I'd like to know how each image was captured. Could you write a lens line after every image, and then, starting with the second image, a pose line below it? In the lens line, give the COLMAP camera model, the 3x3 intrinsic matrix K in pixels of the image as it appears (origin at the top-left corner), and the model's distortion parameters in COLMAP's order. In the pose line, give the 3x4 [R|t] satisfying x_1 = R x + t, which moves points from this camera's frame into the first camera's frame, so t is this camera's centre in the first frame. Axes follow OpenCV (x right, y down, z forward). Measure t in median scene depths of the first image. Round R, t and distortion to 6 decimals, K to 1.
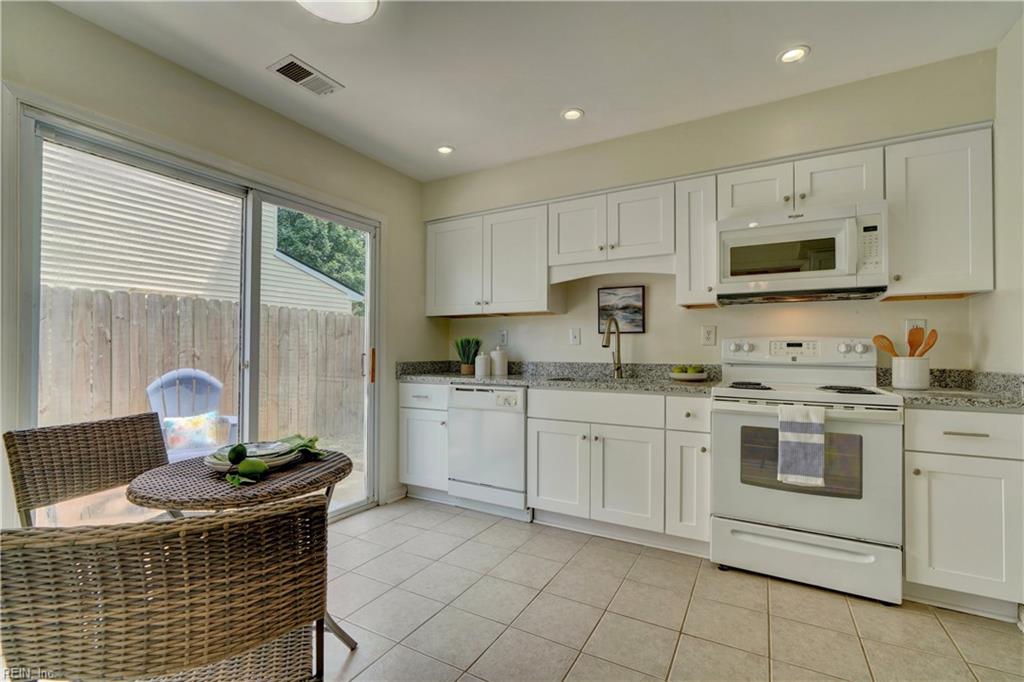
lens RADIAL K [[458.8, 0, 512.4], [0, 458.8, 346.5], [0, 0, 1]] dist [-0.010234, 0.000387]
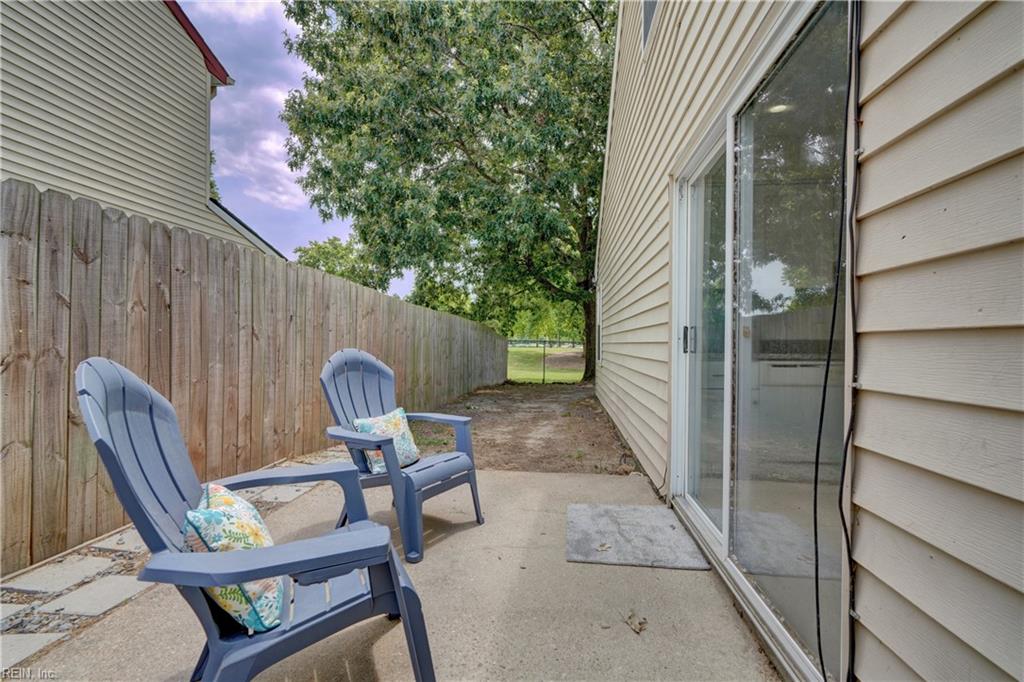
lens RADIAL K [[458.8, 0, 512.4], [0, 458.8, 346.5], [0, 0, 1]] dist [-0.010234, 0.000387]
pose [[0.911461, 0.002927, 0.411376, -1.098526], [-0.008914, 0.999880, 0.012637, 0.047895], [-0.411290, -0.015185, 0.911378, 0.363672]]
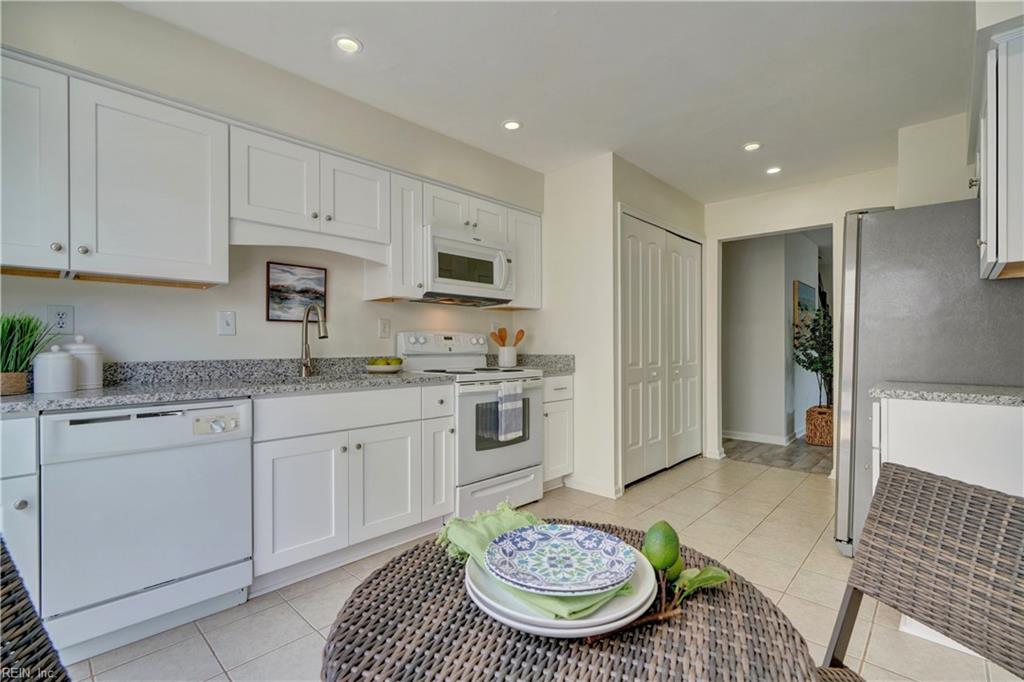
lens RADIAL K [[458.8, 0, 512.4], [0, 458.8, 346.5], [0, 0, 1]] dist [-0.010234, 0.000387]
pose [[0.242780, -0.005679, 0.970065, -0.503029], [-0.004422, 0.999966, 0.006961, 0.008449], [-0.970071, -0.005979, 0.242747, 0.464643]]
